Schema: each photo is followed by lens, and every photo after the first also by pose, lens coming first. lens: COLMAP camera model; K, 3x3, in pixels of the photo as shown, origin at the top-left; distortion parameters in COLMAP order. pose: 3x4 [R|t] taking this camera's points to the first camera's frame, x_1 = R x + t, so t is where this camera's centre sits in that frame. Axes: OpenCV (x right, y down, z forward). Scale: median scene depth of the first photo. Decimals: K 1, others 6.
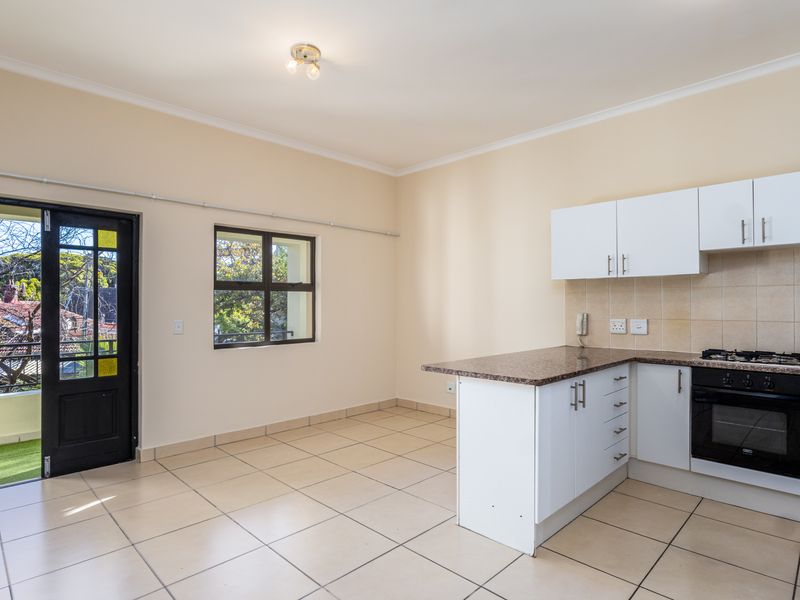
lens RADIAL K [[448.0, 0, 393.7], [0, 448.0, 302.5], [0, 0, 1]] dist [-0.012986, 0.004447]
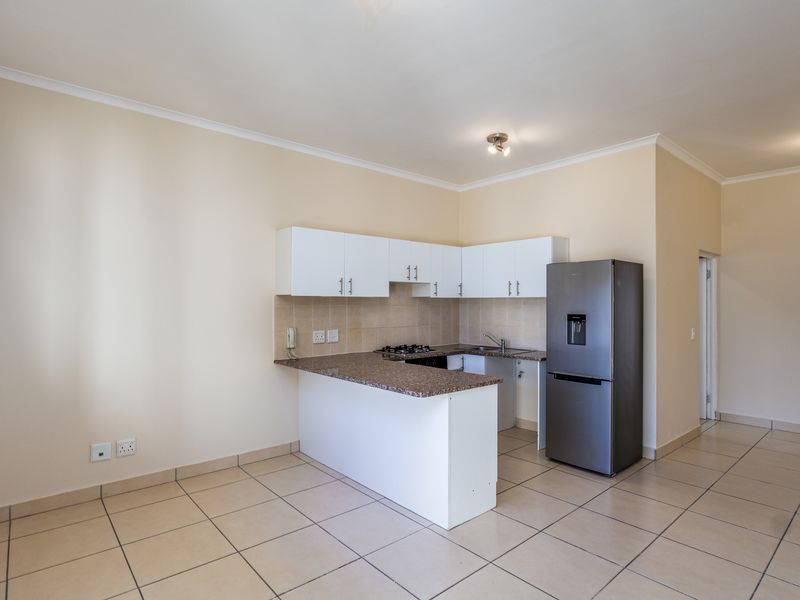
lens RADIAL K [[448.0, 0, 401.3], [0, 448.0, 301.9], [0, 0, 1]] dist [-0.012986, 0.004447]
pose [[0.062099, 0.005823, 0.998053, -0.644185], [-0.003463, 0.999978, -0.005619, -0.032905], [-0.998064, -0.003108, 0.062117, 0.710815]]
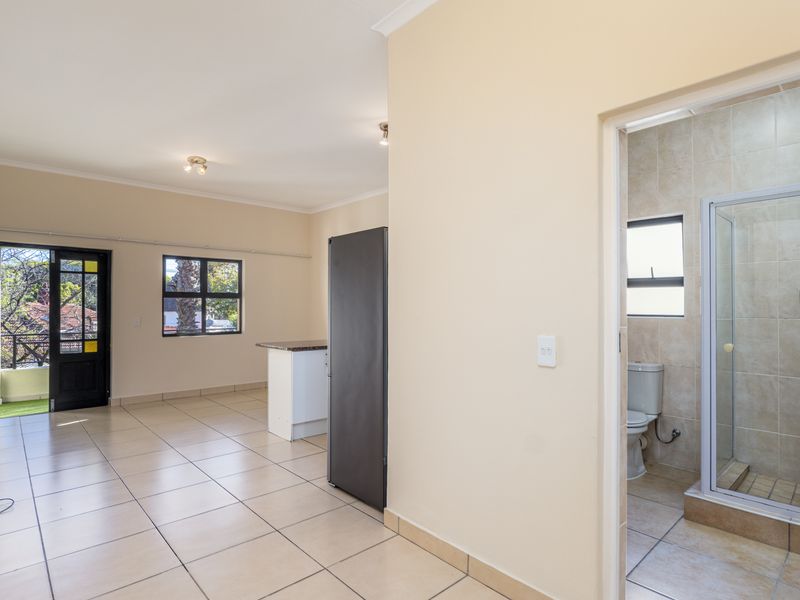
lens RADIAL K [[448.0, 0, 405.8], [0, 448.0, 303.7], [0, 0, 1]] dist [-0.012986, 0.004447]
pose [[0.999269, 0.001958, -0.038184, 0.652124], [-0.002062, 0.999994, -0.002697, -0.007353], [0.038178, 0.002774, 0.999267, -0.658643]]
